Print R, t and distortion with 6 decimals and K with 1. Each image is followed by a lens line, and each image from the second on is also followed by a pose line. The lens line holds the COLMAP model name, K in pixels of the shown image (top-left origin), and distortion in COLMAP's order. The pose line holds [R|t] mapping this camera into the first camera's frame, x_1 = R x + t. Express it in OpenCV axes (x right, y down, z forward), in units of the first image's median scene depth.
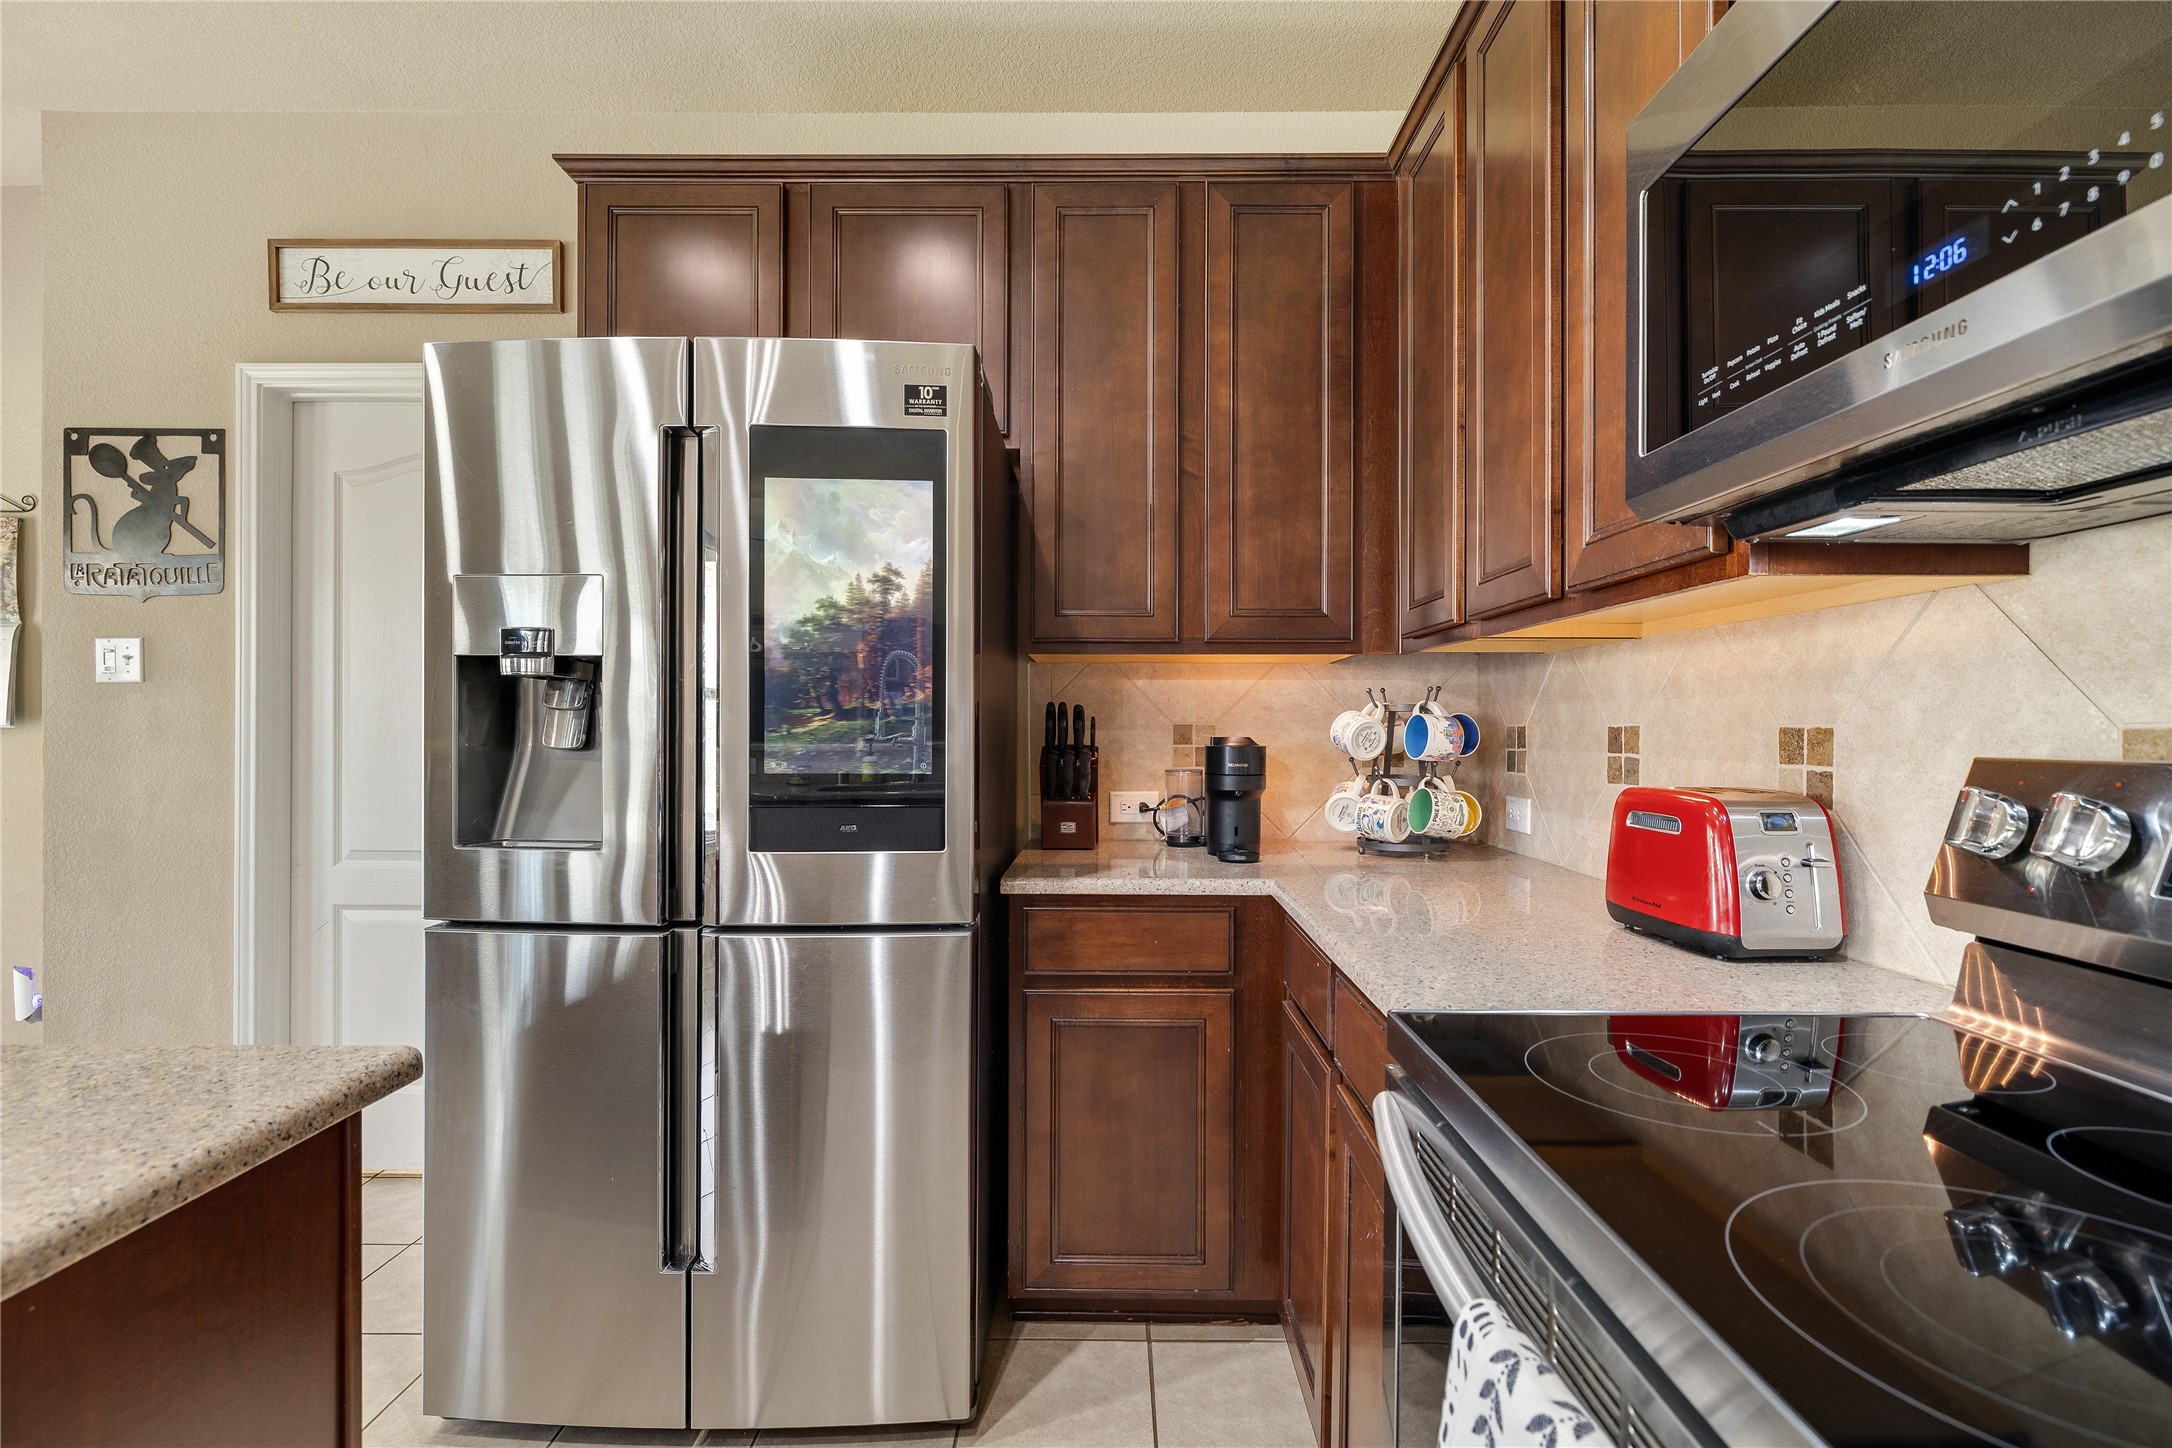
lens RADIAL K [[1005.8, 0, 1101.4], [0, 1005.8, 724.5], [0, 0, 1]] dist [-0.001610, 0.000050]
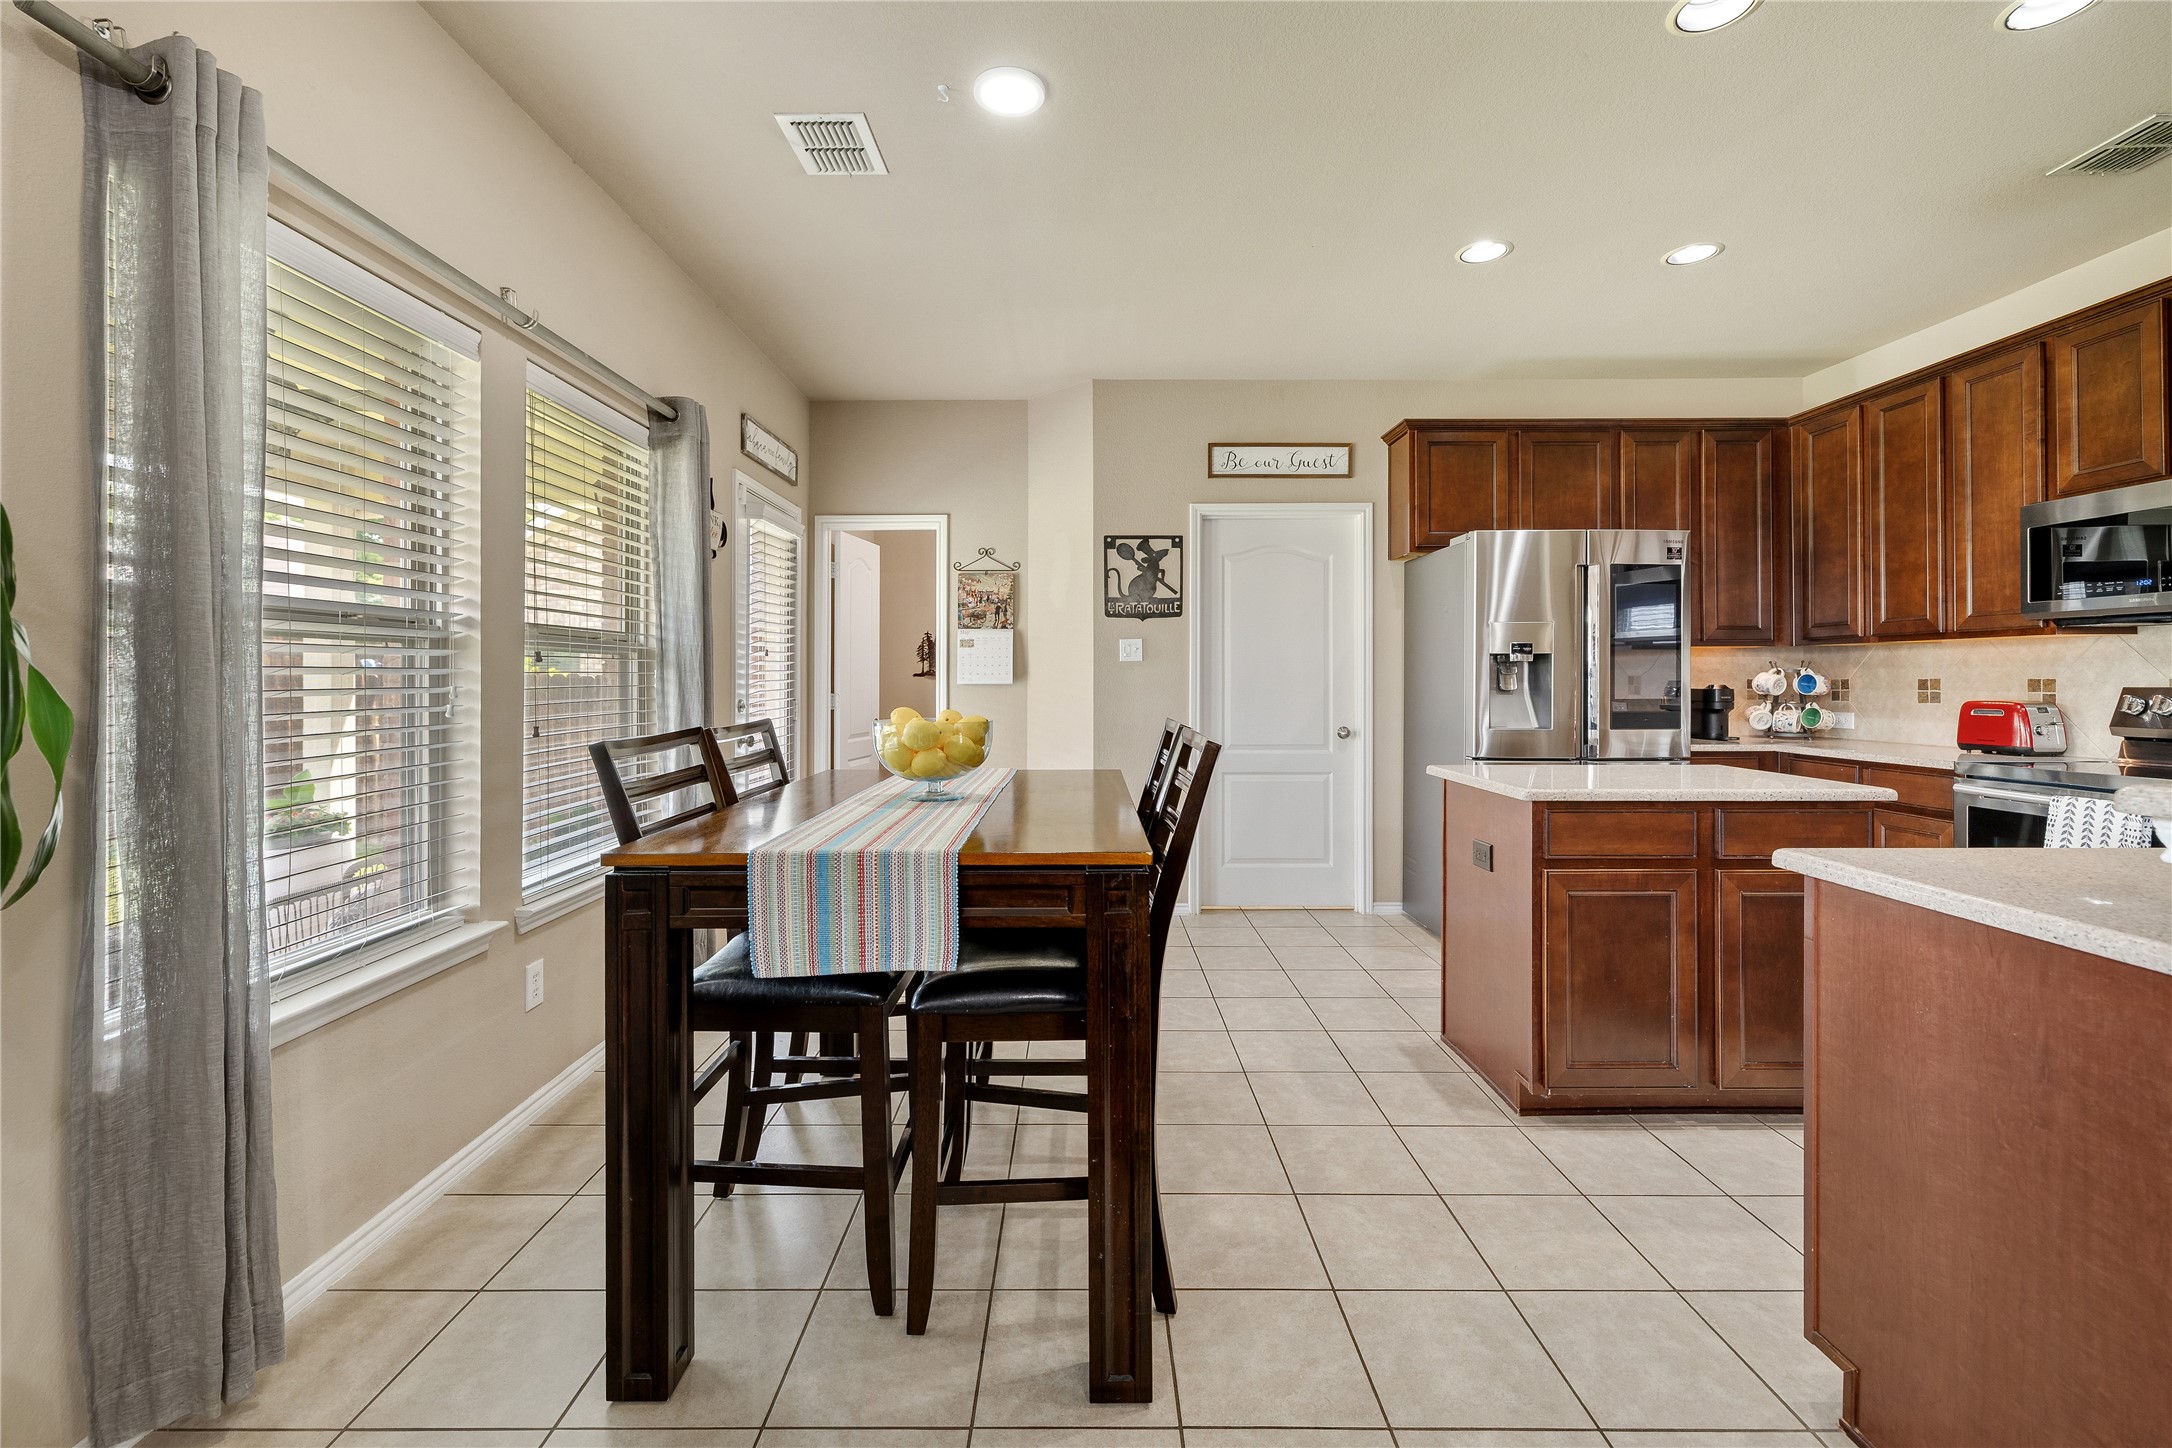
lens RADIAL K [[937.1, 0, 1077.9], [0, 937.1, 672.5], [0, 0, 1]] dist [0.002364, 0.000613]
pose [[0.999989, -0.004660, 0.000645, -1.246231], [0.004665, 0.999954, -0.008402, -0.003234], [-0.000605, 0.008405, 0.999964, -1.021297]]
